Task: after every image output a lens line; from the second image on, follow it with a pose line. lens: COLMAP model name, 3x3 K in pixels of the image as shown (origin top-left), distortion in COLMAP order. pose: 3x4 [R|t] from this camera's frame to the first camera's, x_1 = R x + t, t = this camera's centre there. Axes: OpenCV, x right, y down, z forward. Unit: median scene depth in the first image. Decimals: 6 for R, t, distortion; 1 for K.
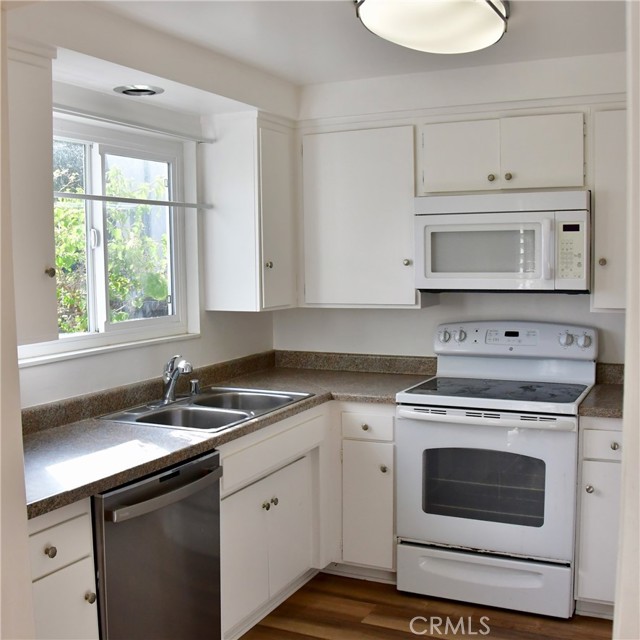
lens RADIAL K [[778.1, 0, 320.0], [0, 778.1, 320.0], [0, 0, 1]] dist [-0.154295, 0.104959]
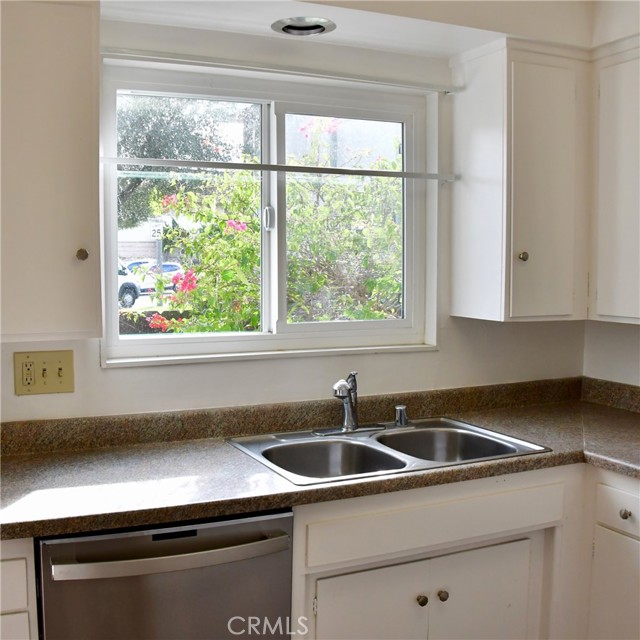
lens RADIAL K [[778.1, 0, 320.0], [0, 778.1, 320.0], [0, 0, 1]] dist [-0.154295, 0.104959]
pose [[0.768364, 0.063098, -0.636895, 0.243650], [-0.063269, 0.997742, 0.022519, -0.017537], [0.636878, 0.022993, 0.770622, 0.351884]]
